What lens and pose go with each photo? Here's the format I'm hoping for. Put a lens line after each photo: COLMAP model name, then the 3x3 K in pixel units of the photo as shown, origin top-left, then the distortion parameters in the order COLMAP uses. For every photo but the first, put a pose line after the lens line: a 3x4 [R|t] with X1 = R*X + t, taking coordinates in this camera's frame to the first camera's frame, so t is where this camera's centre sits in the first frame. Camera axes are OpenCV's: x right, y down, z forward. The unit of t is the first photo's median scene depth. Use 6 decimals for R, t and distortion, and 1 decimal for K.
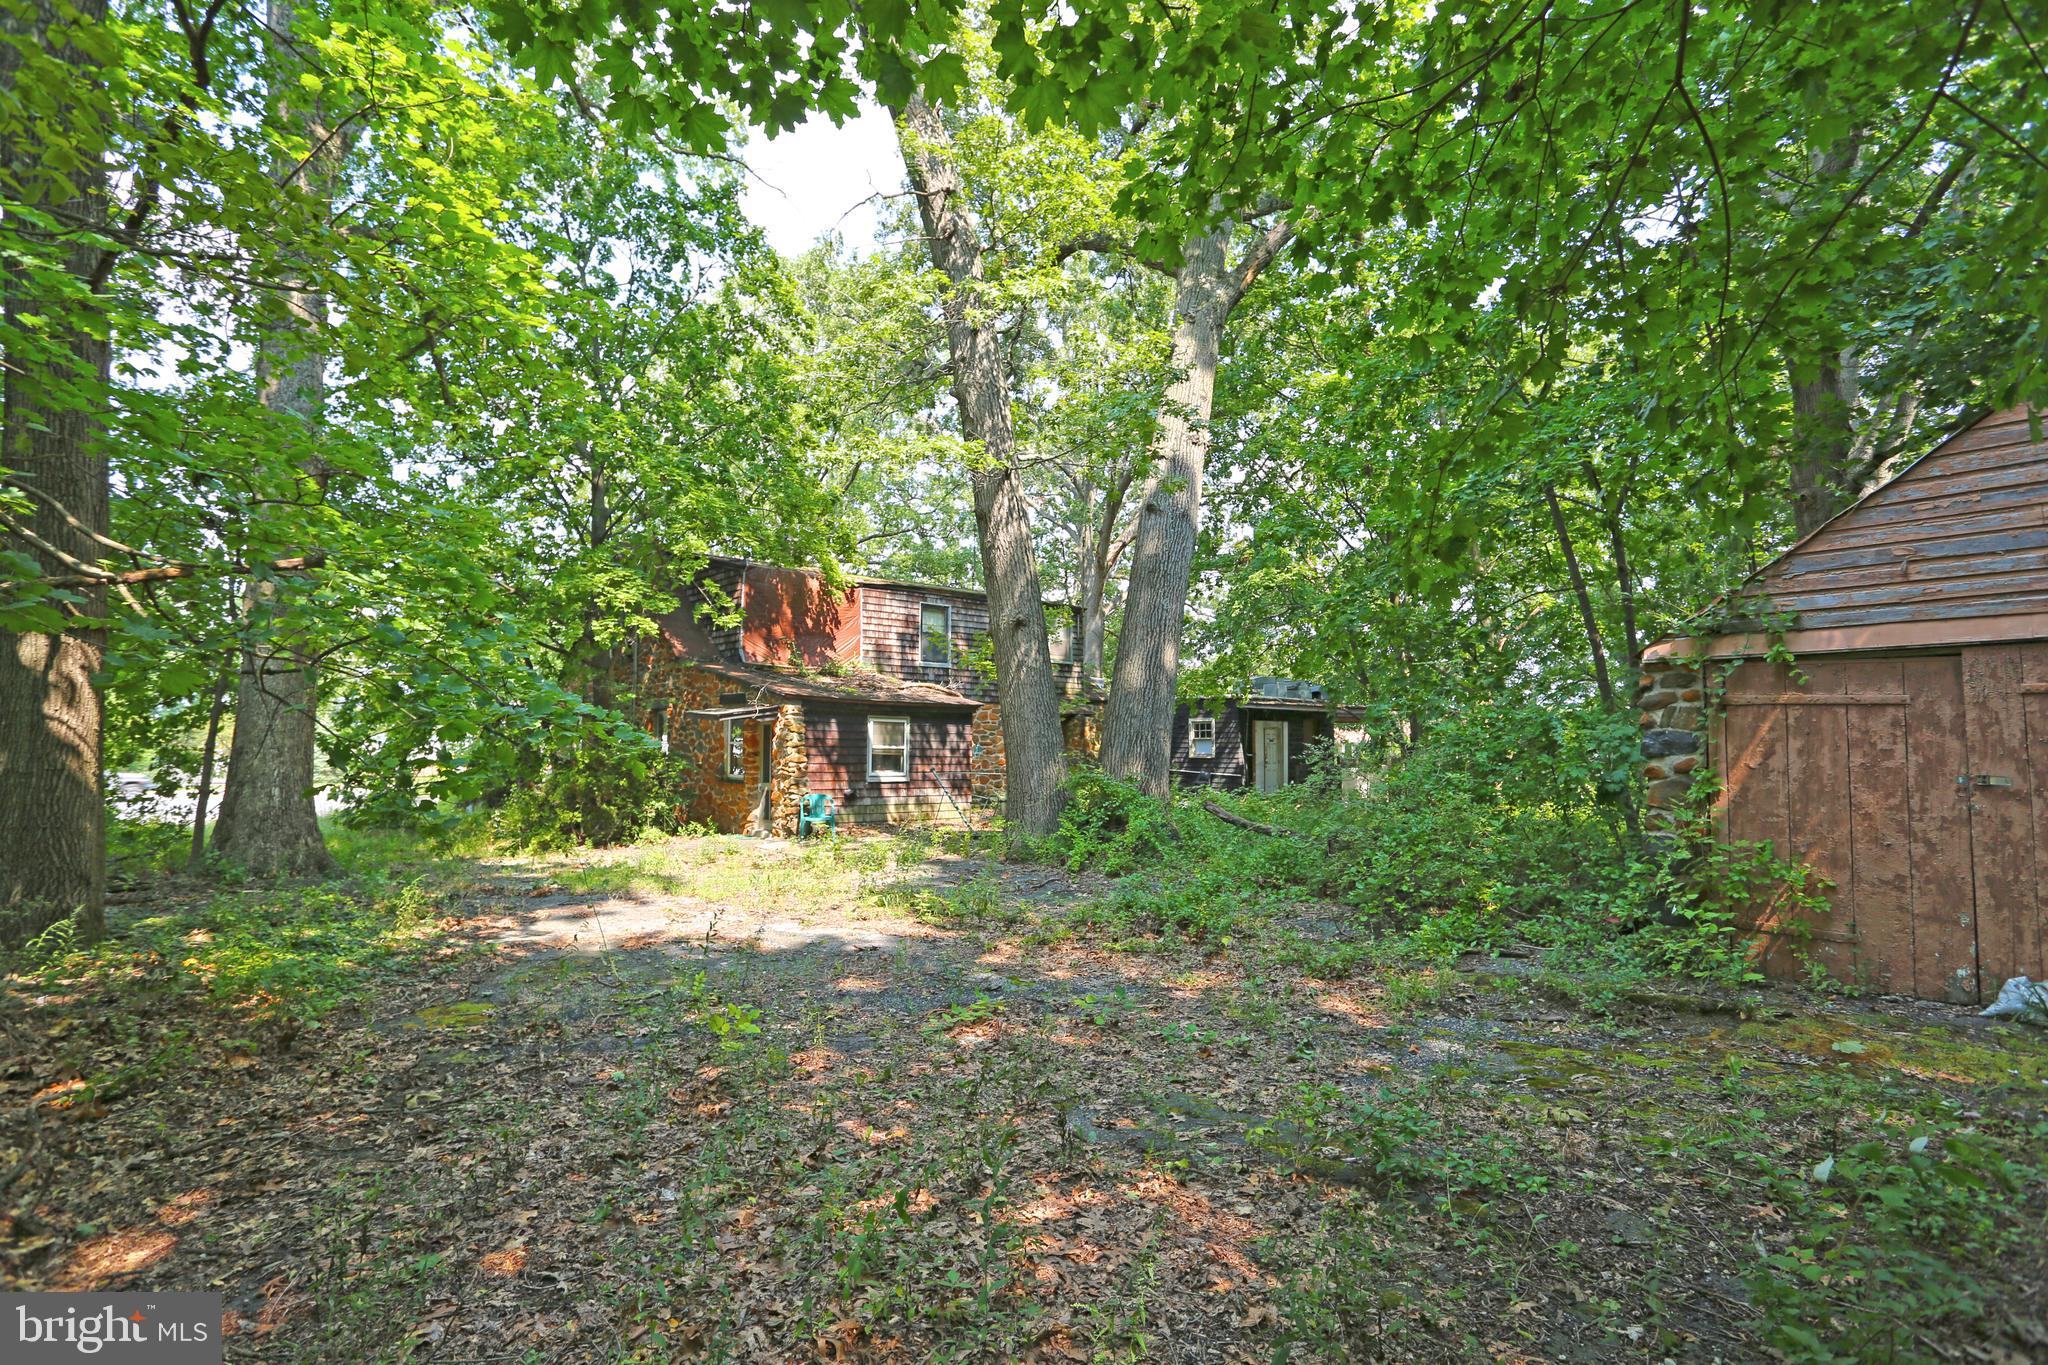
lens RADIAL K [[1002.8, 0, 1023.5], [0, 1002.8, 685.9], [0, 0, 1]] dist [-0.033110, 0.001480]
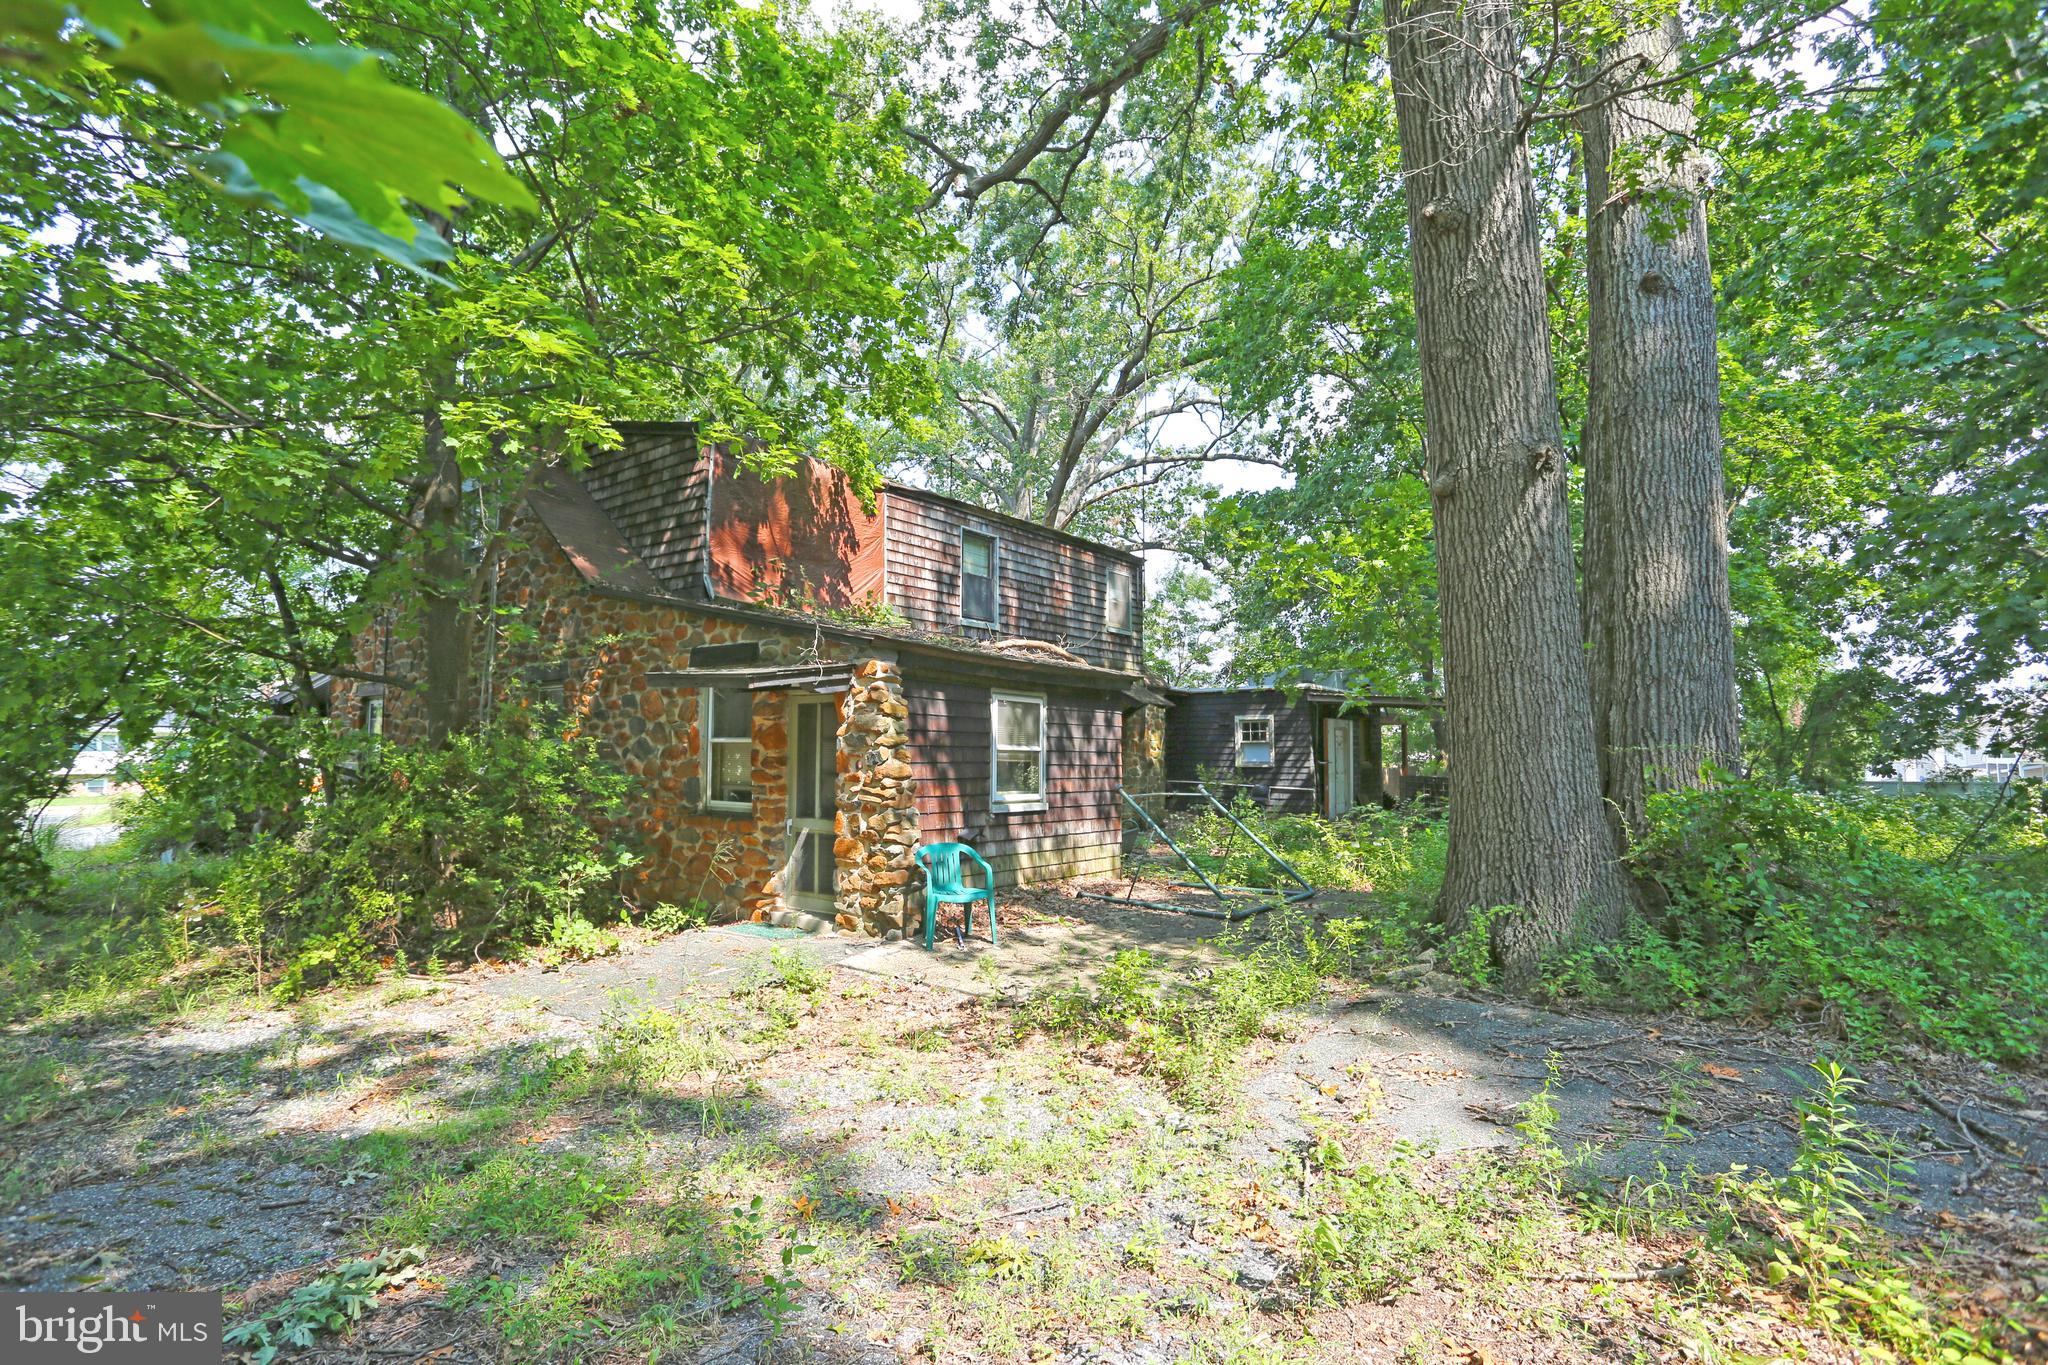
lens RADIAL K [[1002.8, 0, 1019.1], [0, 1002.8, 681.2], [0, 0, 1]] dist [-0.033110, 0.001480]
pose [[0.982443, 0.008011, 0.186392, -0.236825], [-0.004675, 0.999821, -0.018331, 0.035250], [-0.186506, 0.017138, 0.982304, 0.465541]]
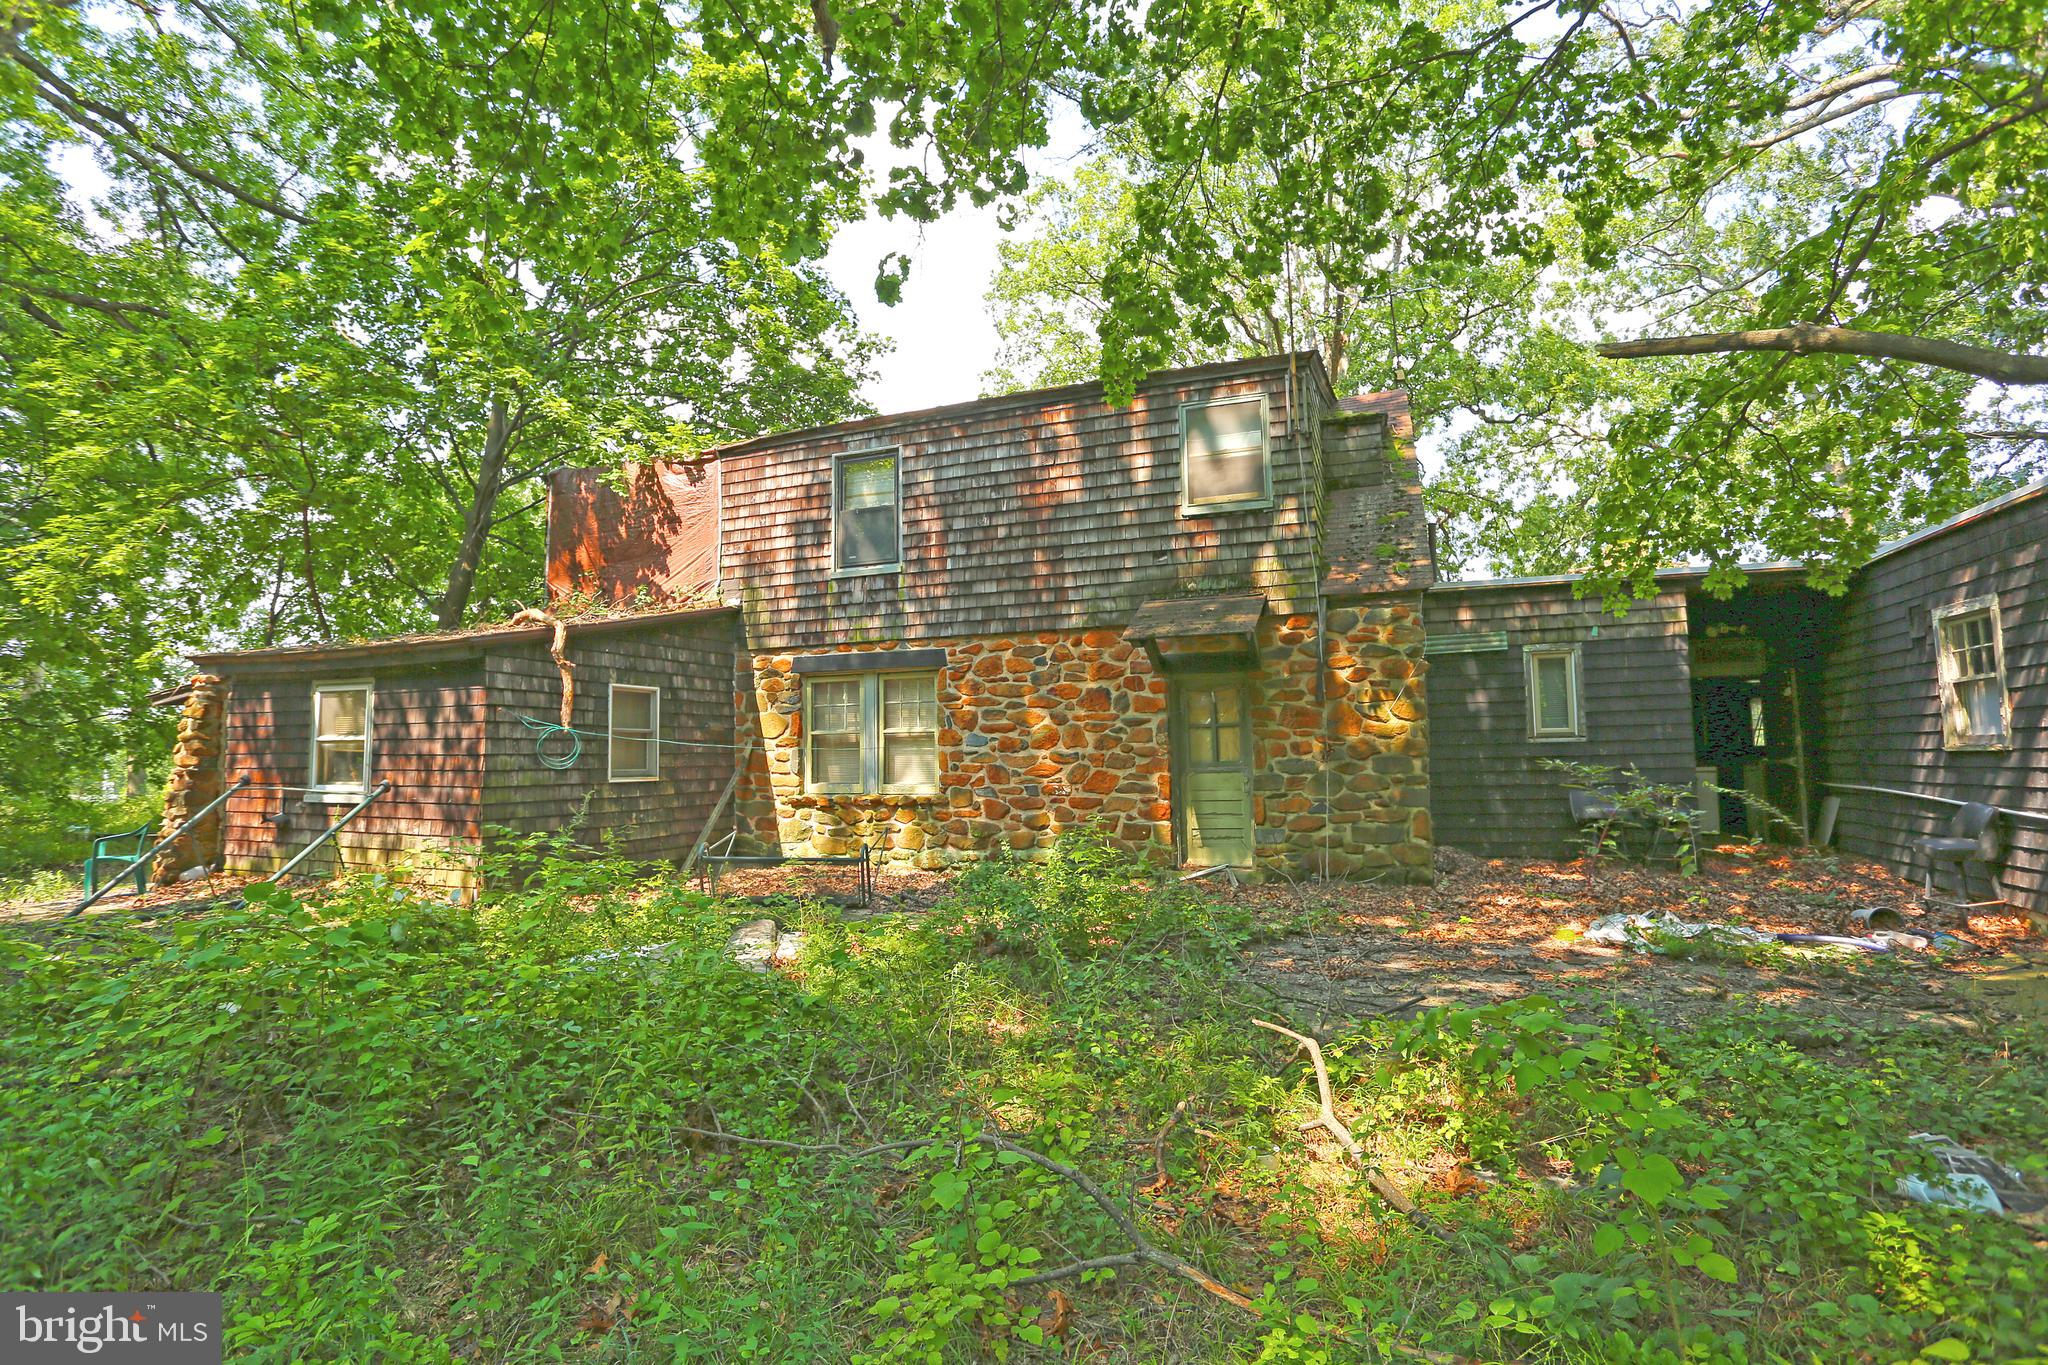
lens RADIAL K [[1002.8, 0, 1022.3], [0, 1002.8, 677.5], [0, 0, 1]] dist [-0.033110, 0.001480]
pose [[0.434218, -0.082109, -0.897058, 0.494686], [0.065966, 0.996062, -0.059240, 0.084261], [0.898389, -0.033453, 0.437925, 1.099204]]
